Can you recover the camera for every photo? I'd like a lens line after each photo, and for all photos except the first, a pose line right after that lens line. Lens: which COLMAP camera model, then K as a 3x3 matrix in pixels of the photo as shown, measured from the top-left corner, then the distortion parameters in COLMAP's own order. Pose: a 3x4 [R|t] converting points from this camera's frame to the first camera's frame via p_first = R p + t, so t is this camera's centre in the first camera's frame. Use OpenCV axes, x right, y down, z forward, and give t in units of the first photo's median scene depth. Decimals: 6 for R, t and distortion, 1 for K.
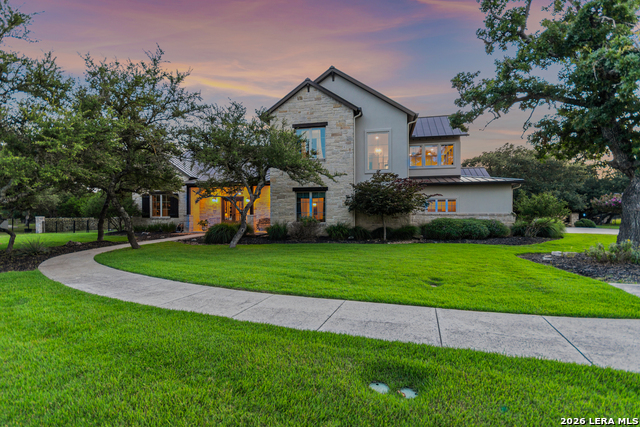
lens RADIAL K [[293.2, 0, 319.2], [0, 293.2, 211.1], [0, 0, 1]] dist [0.005091, -0.004450]
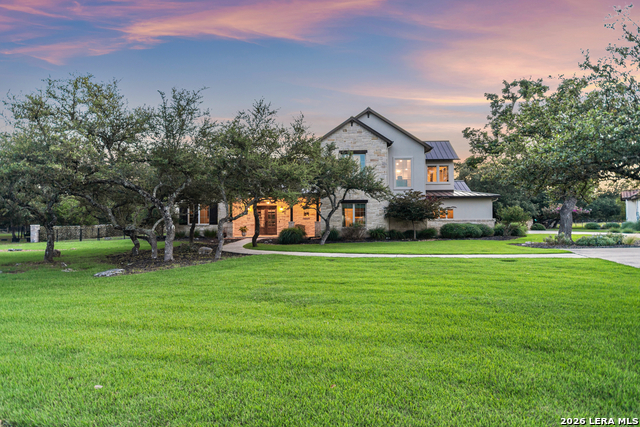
lens RADIAL K [[350.3, 0, 314.5], [0, 350.3, 209.2], [0, 0, 1]] dist [0.005817, 0.001355]
pose [[0.984160, 0.000742, 0.177280, -0.542427], [0.003313, 0.999740, -0.022578, -0.006625], [-0.177251, 0.022807, 0.983901, -0.556428]]
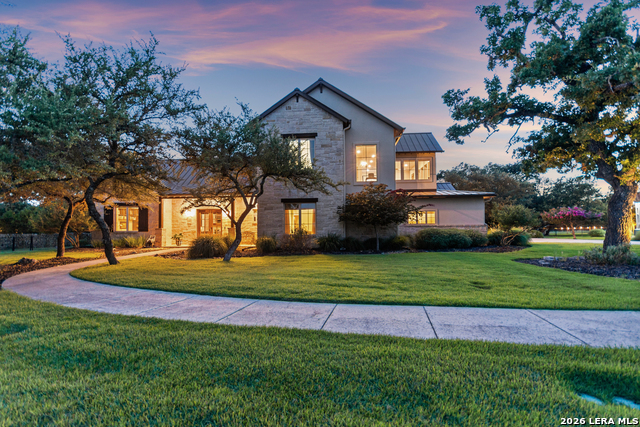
lens RADIAL K [[287.4, 0, 321.0], [0, 287.4, 220.4], [0, 0, 1]] dist [0.009392, -0.002174]
pose [[0.989728, -0.003021, 0.142934, -0.112157], [0.006356, 0.999718, -0.022879, 0.016777], [-0.142825, 0.023553, 0.989468, 0.045615]]
